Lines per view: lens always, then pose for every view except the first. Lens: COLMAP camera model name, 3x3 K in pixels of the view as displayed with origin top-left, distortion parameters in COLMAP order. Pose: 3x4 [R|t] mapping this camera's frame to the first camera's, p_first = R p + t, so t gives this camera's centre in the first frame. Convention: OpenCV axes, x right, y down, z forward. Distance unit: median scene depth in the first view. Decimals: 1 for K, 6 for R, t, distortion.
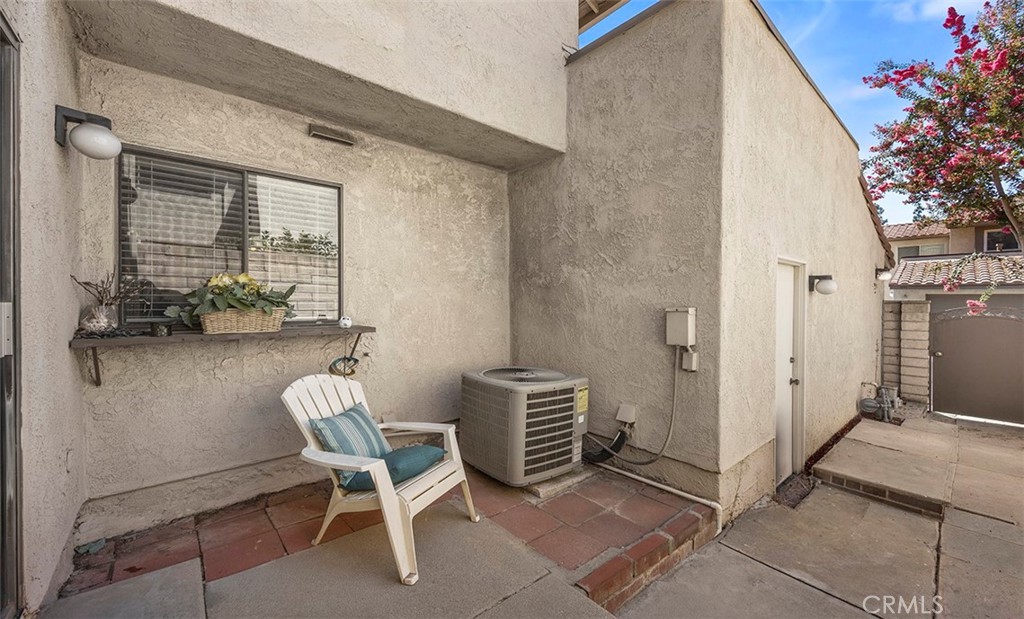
lens RADIAL K [[396.7, 0, 513.9], [0, 396.7, 306.4], [0, 0, 1]] dist [-0.000963, -0.000084]
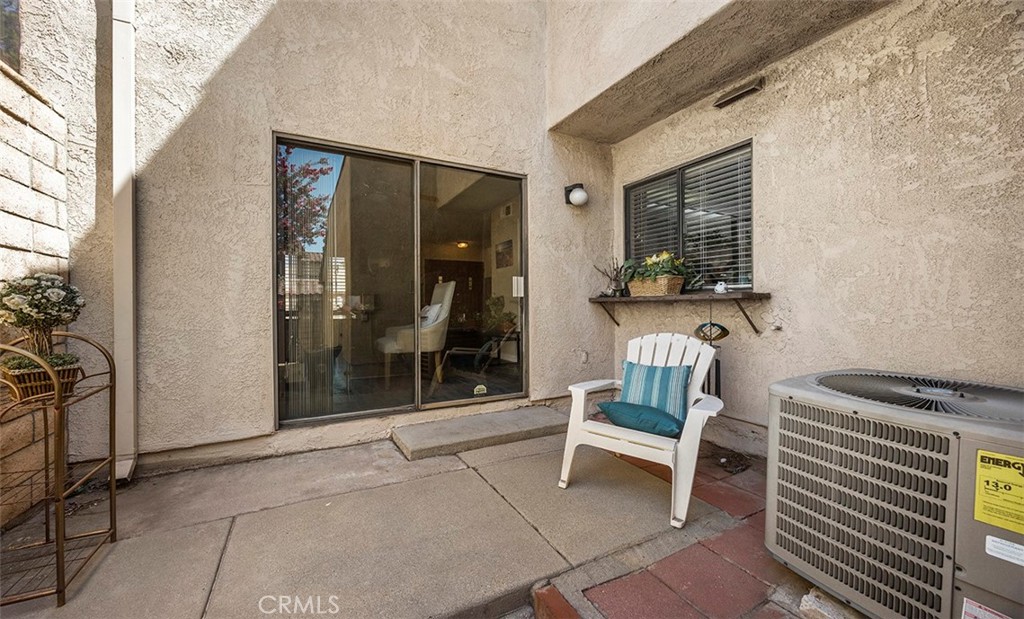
lens RADIAL K [[396.7, 0, 512.8], [0, 396.7, 310.9], [0, 0, 1]] dist [-0.000963, -0.000084]
pose [[-0.216318, 0.010580, -0.976266, 0.555677], [-0.003854, 0.999924, 0.011690, 0.077102], [0.976315, 0.006291, -0.216261, 0.636917]]
